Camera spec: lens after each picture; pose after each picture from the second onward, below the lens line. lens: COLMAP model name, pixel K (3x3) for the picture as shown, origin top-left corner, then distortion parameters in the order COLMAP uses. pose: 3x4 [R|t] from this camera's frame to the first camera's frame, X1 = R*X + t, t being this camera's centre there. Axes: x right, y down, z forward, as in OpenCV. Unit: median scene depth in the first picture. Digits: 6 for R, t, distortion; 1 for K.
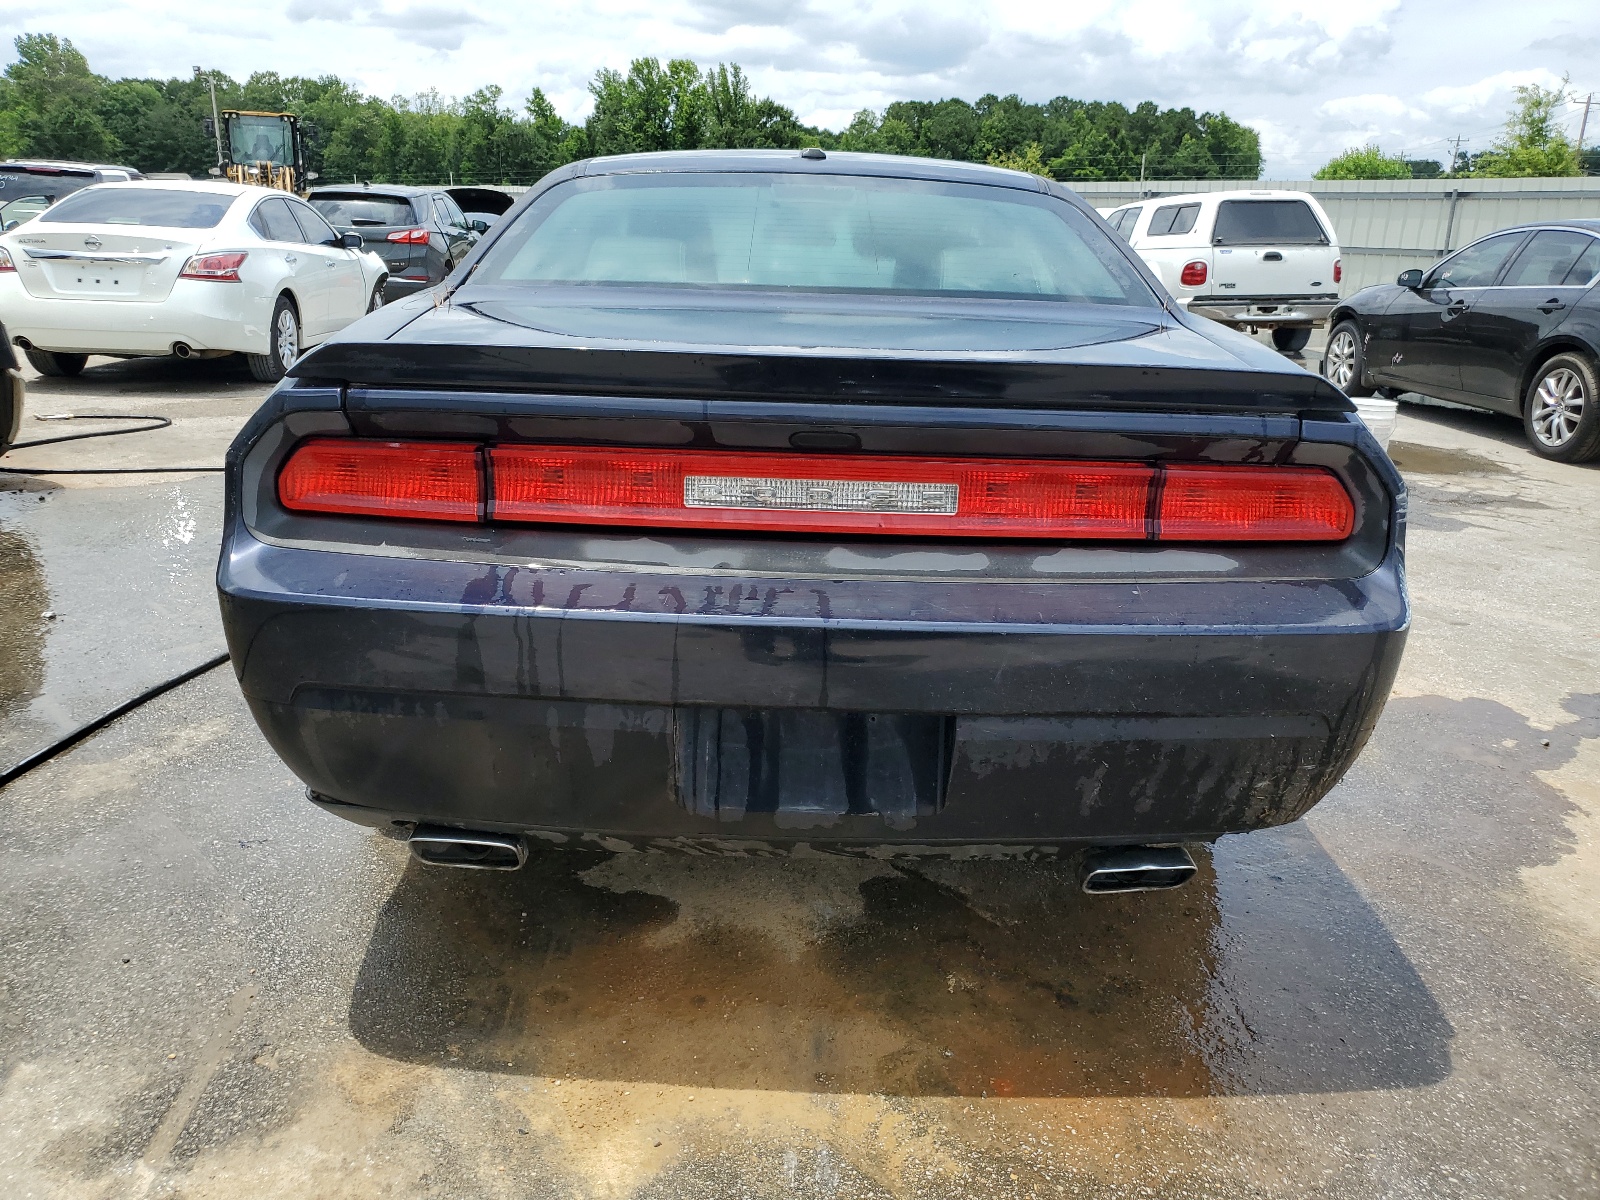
lens RADIAL K [[1294.5, 0, 800.0], [0, 1294.5, 600.0], [0, 0, 1]] dist [-0.013750, 0.047679]
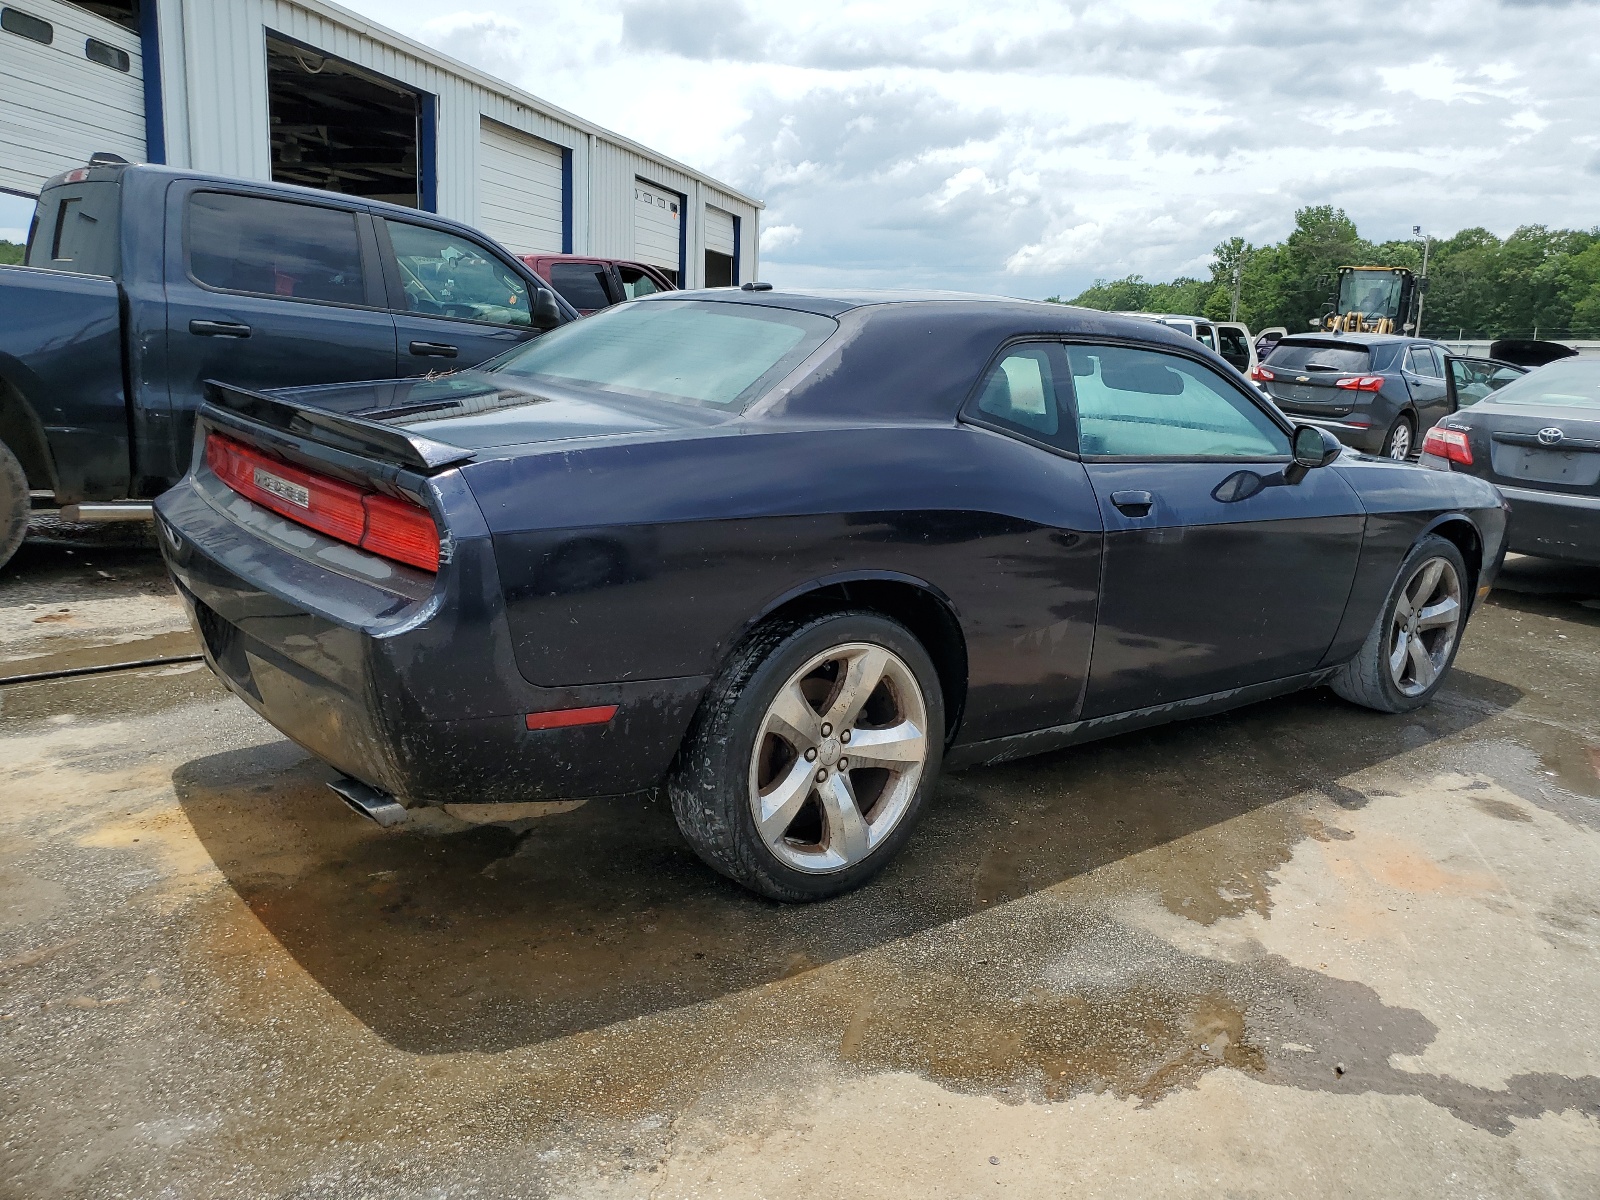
lens RADIAL K [[1294.5, 0, 800.0], [0, 1294.5, 600.0], [0, 0, 1]] dist [-0.013750, 0.047679]
pose [[0.614481, 0.175127, -0.769249, 1.362438], [-0.259127, 0.965757, 0.012871, -0.112265], [0.745162, 0.191424, 0.638820, 0.396047]]
